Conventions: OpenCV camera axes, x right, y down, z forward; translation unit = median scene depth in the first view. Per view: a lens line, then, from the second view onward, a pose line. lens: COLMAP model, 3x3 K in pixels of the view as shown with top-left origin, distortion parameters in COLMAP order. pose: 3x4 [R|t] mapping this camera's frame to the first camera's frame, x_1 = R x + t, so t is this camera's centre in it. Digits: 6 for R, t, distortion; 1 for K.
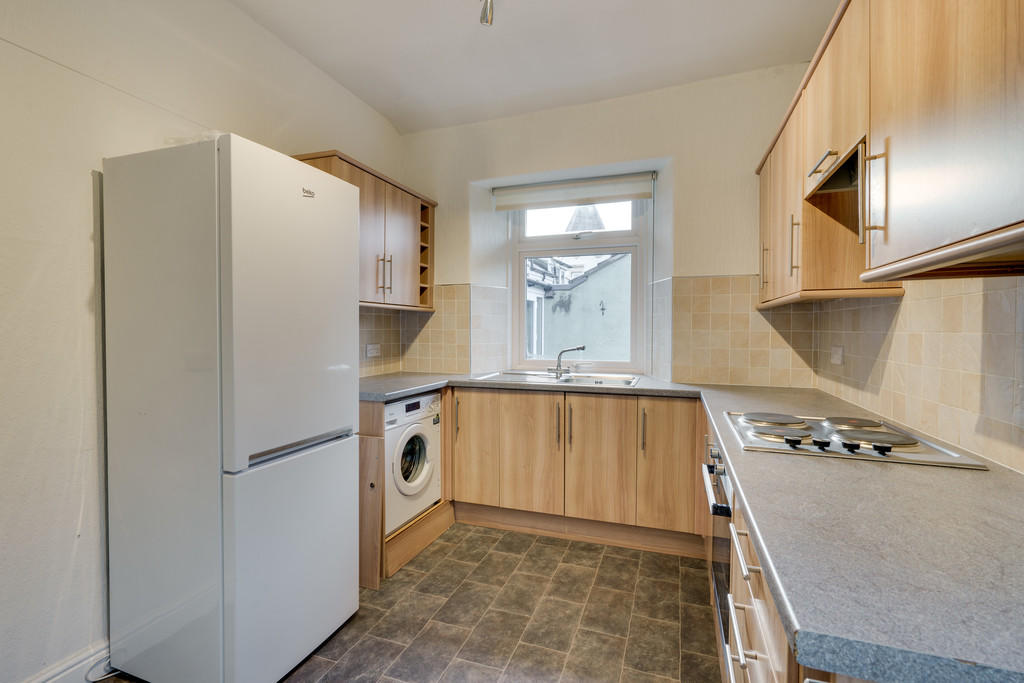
lens RADIAL K [[460.8, 0, 512.0], [0, 460.8, 341.5], [0, 0, 1]] dist [-0.002671, 0.000054]
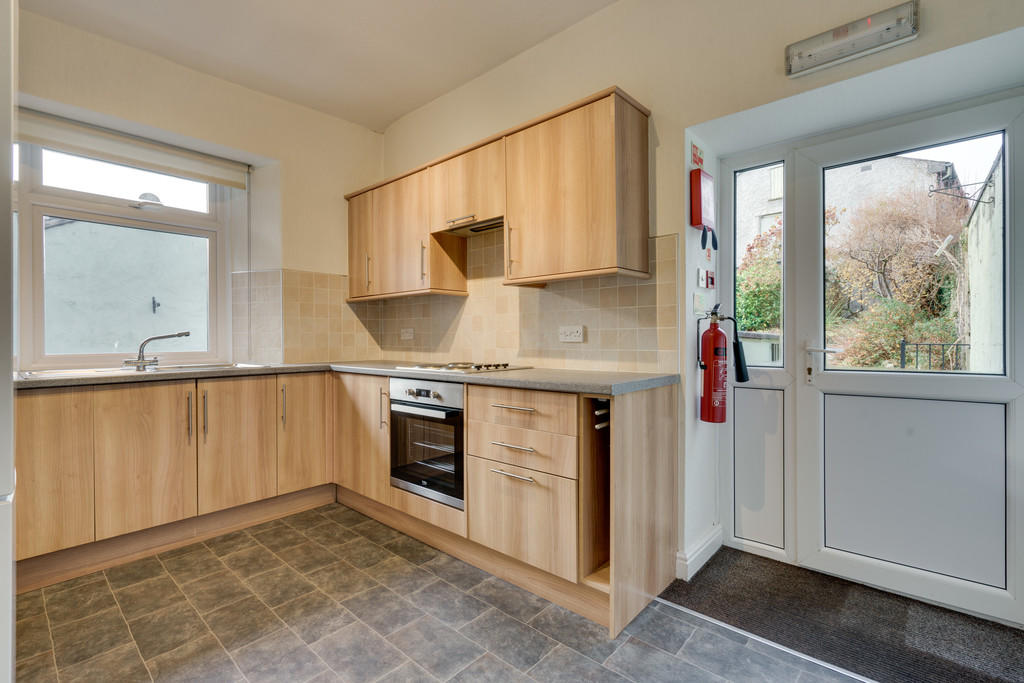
lens RADIAL K [[460.8, 0, 512.0], [0, 460.8, 341.5], [0, 0, 1]] dist [-0.002671, 0.000054]
pose [[0.378209, -0.013418, 0.925623, -0.515464], [0.030557, 0.999531, 0.002003, 0.054579], [-0.925216, 0.027527, 0.378441, 0.076552]]
